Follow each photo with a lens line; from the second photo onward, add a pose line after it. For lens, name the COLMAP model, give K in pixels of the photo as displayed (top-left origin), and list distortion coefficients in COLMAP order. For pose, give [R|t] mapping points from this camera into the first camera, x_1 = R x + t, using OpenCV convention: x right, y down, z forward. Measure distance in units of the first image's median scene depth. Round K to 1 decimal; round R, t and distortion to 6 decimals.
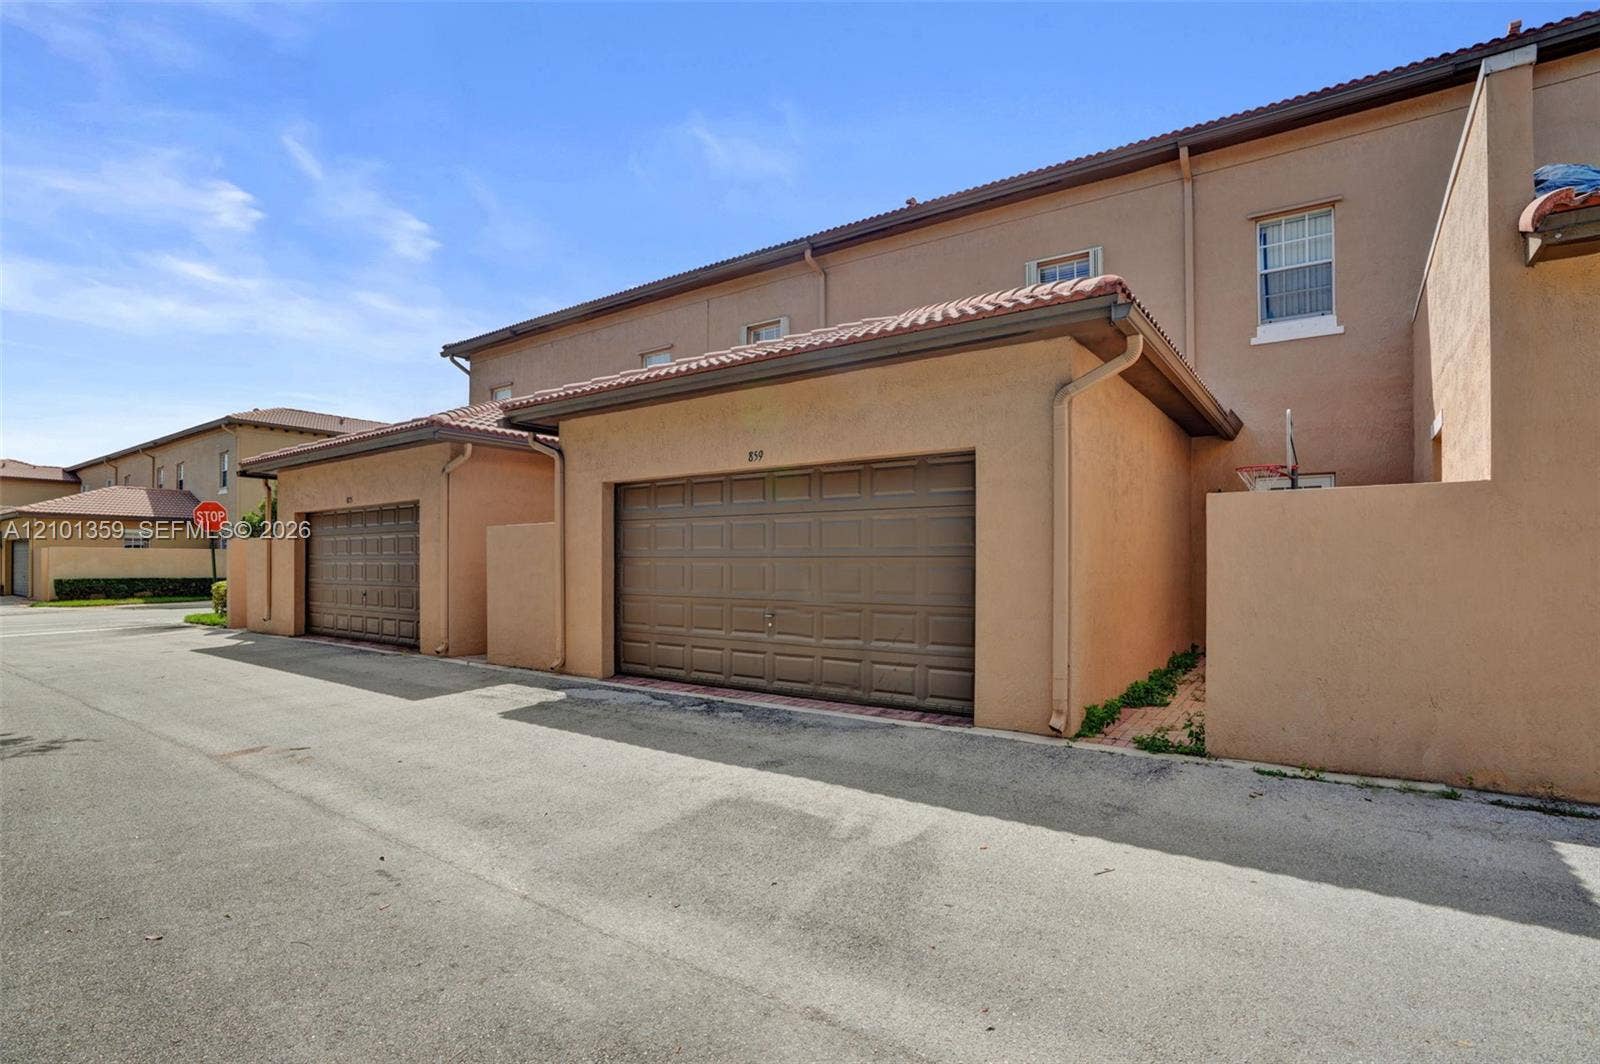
lens RADIAL K [[826.3, 0, 800.9], [0, 826.3, 574.3], [0, 0, 1]] dist [-0.075739, 0.032943]
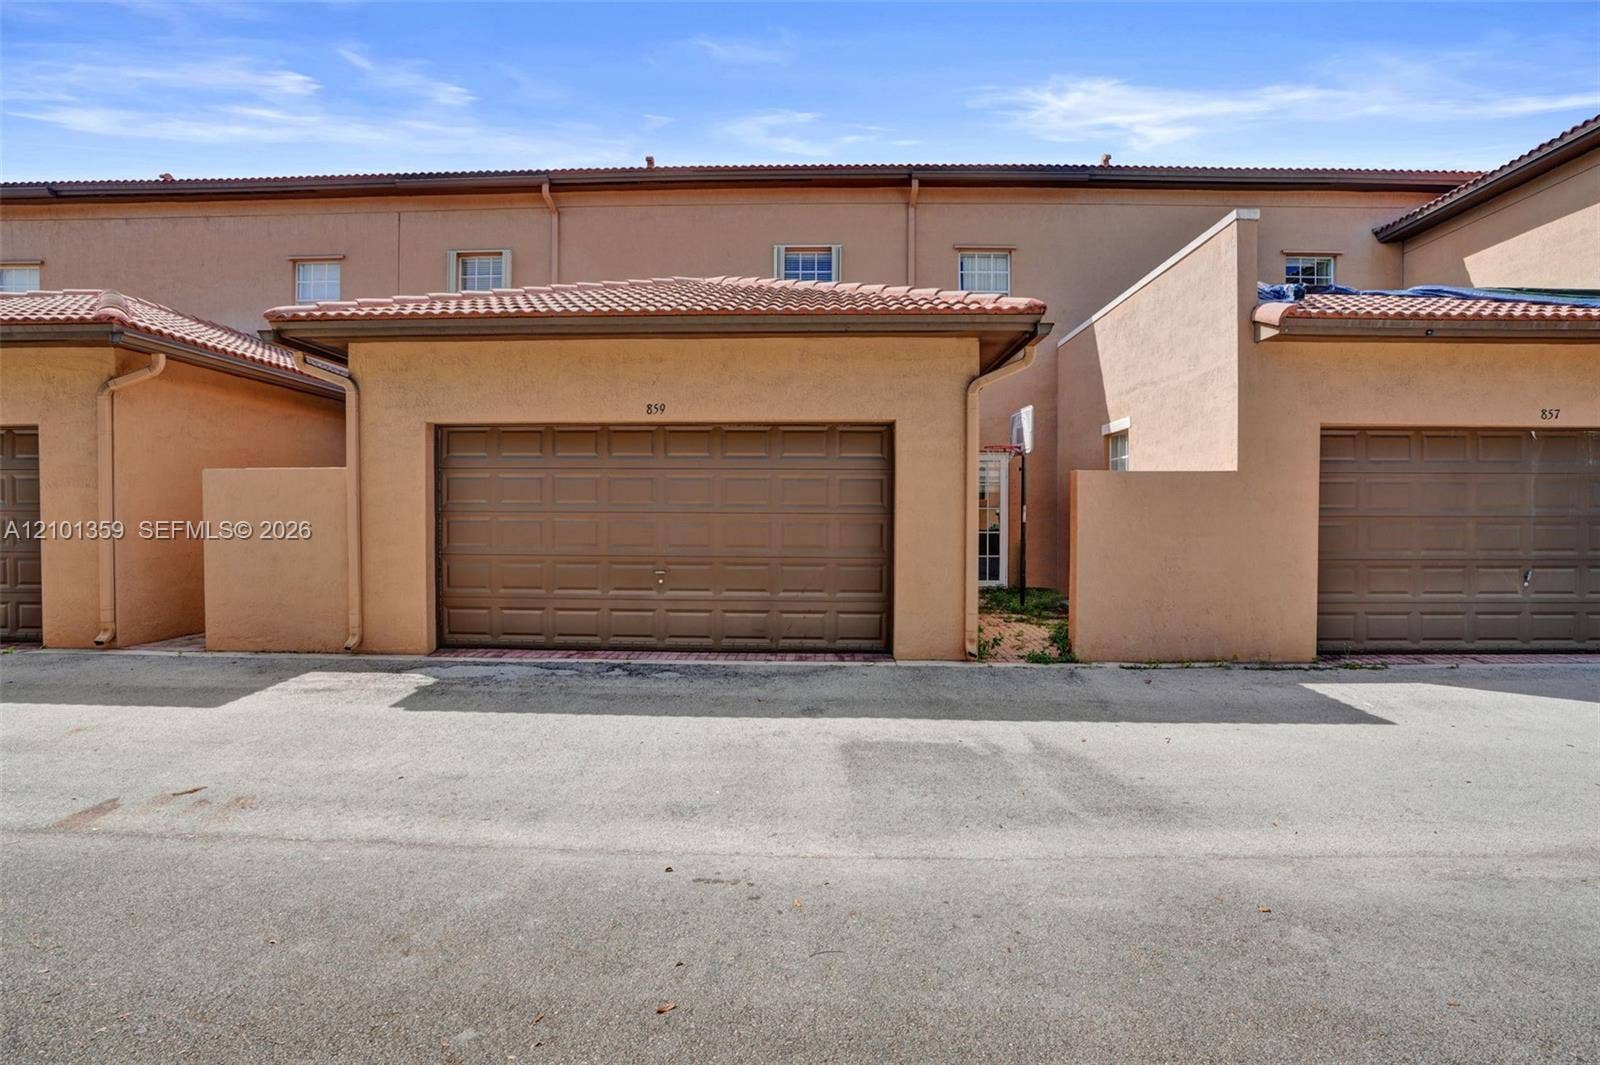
lens RADIAL K [[813.8, 0, 815.6], [0, 813.8, 529.5], [0, 0, 1]] dist [-0.069748, 0.031949]
pose [[0.810284, -0.009194, 0.585965, -0.550656], [0.004377, 0.999944, 0.009637, -0.011327], [-0.586021, -0.005244, 0.810279, 0.131865]]
